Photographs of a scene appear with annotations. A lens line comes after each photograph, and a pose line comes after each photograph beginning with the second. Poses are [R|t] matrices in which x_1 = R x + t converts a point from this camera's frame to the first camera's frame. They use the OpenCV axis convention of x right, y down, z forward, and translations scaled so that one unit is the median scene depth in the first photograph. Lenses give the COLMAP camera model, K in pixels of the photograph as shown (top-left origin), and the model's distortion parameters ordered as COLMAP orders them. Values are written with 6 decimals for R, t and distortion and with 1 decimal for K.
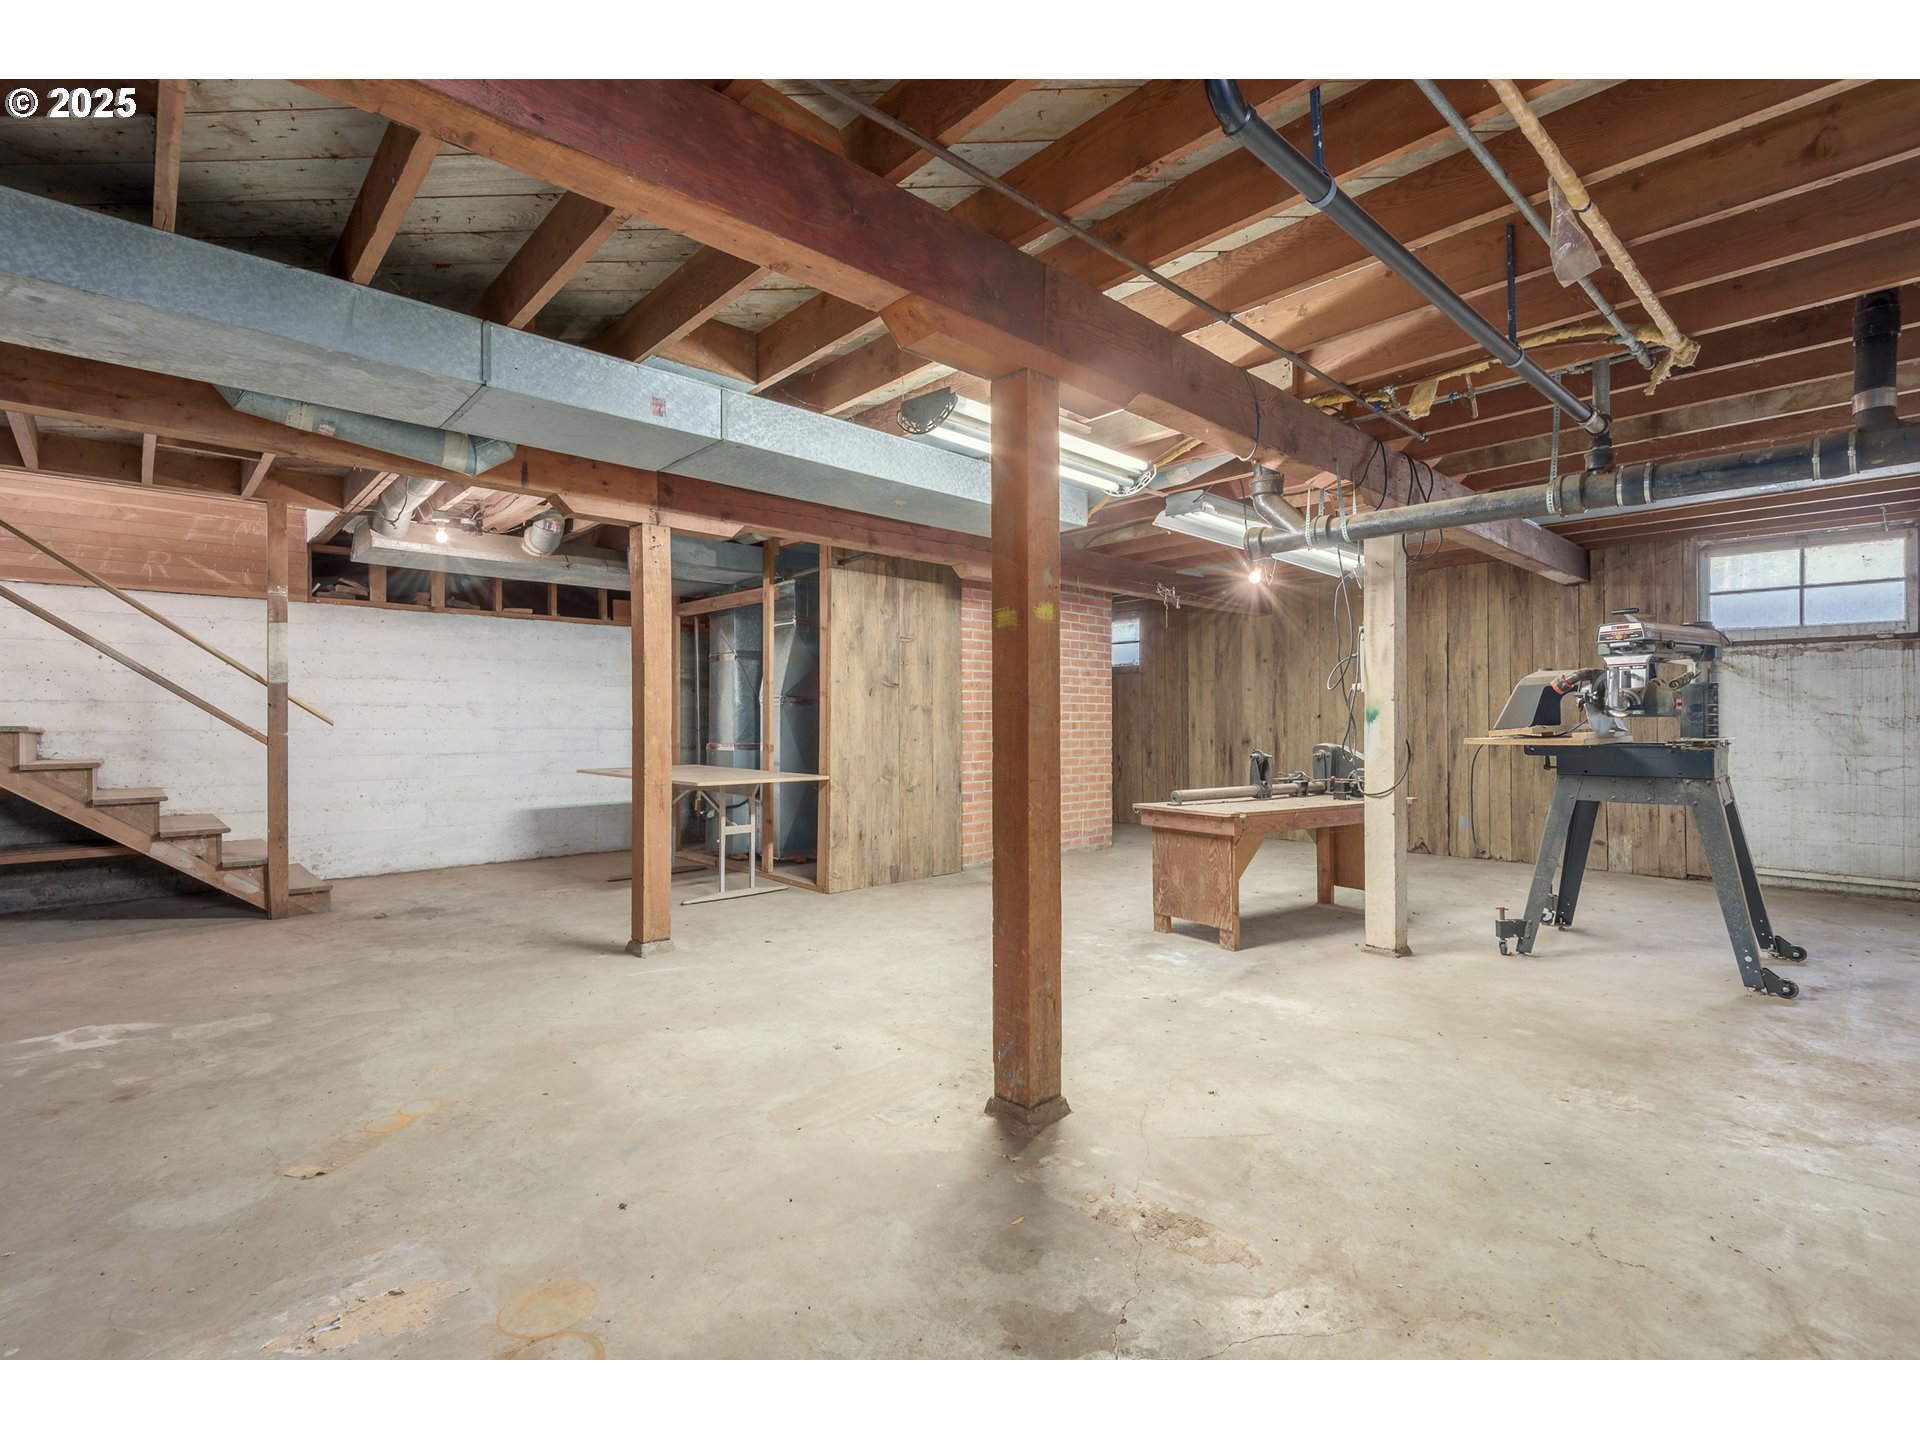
lens RADIAL K [[887.8, 0, 960.0], [0, 887.8, 720.0], [0, 0, 1]] dist [0.001665, 0.000175]
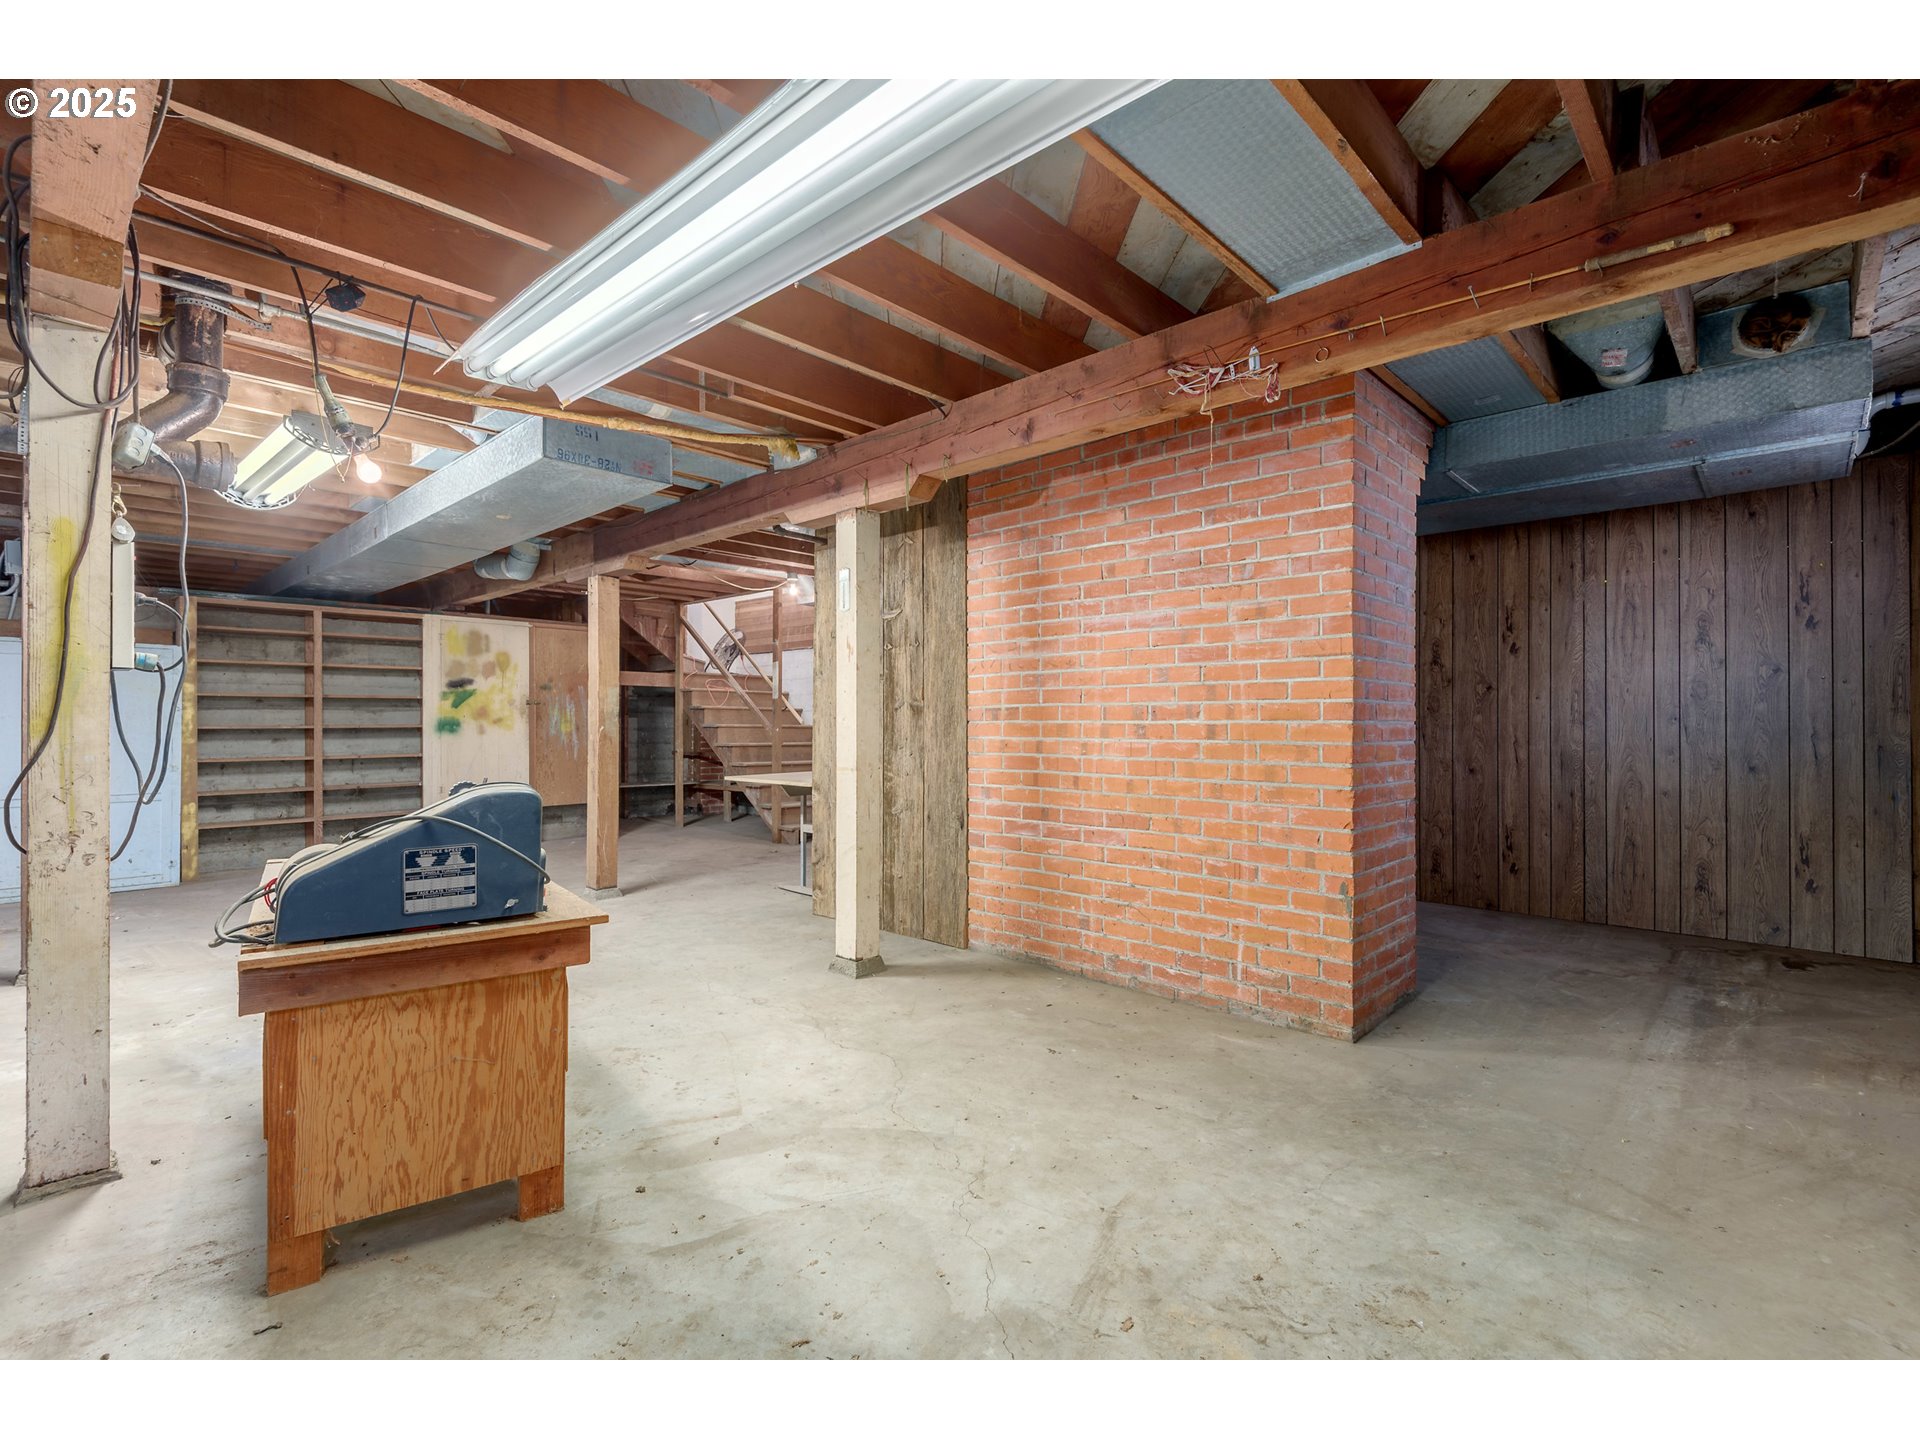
lens RADIAL K [[887.8, 0, 960.0], [0, 887.8, 720.0], [0, 0, 1]] dist [0.001665, 0.000175]
pose [[0.073008, 0.001970, -0.997329, 0.661282], [0.005334, 0.999983, 0.002366, -0.001537], [0.997317, -0.005492, 0.072996, 0.949930]]
